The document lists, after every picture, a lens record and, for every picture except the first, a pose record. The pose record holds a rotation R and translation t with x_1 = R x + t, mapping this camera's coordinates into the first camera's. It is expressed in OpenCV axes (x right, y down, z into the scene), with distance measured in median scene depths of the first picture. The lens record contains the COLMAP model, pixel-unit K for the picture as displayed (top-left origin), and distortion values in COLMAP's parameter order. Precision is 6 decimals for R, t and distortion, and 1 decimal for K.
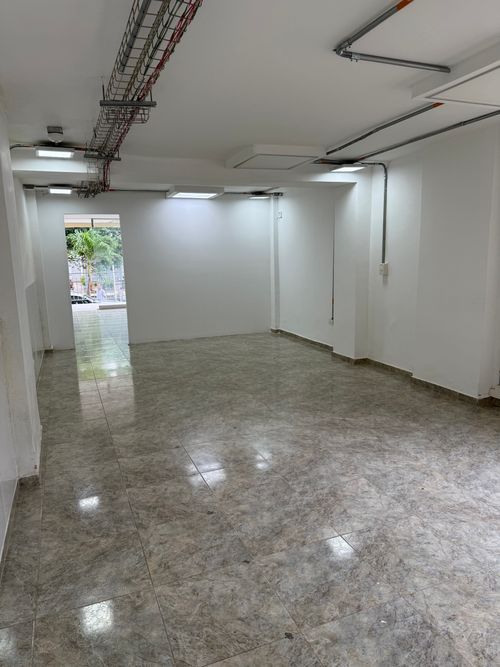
lens RADIAL K [[461.1, 0, 230.4], [0, 461.1, 318.8], [0, 0, 1]] dist [0.086873, -0.107433]
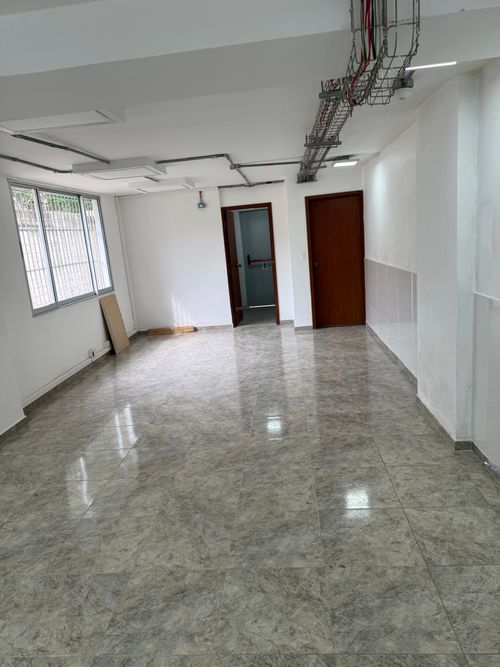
lens RADIAL K [[448.0, 0, 238.7], [0, 448.0, 330.4], [0, 0, 1]] dist [0.080609, -0.094072]
pose [[-0.896478, 0.014215, 0.442861, -0.433958], [0.170262, 0.933800, 0.314687, -0.298884], [-0.409070, 0.357512, -0.839551, 1.850283]]
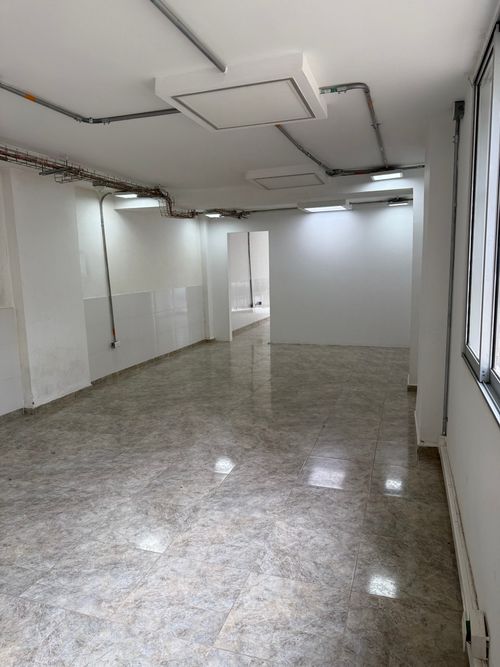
lens RADIAL K [[445.3, 0, 250.0], [0, 445.3, 333.5], [0, 0, 1]] dist [0.106021, -0.158668]
pose [[0.778044, 0.099951, -0.620208, 0.892743], [-0.081701, 0.994976, 0.057855, -0.059935], [0.622875, 0.005658, 0.782301, 0.196560]]
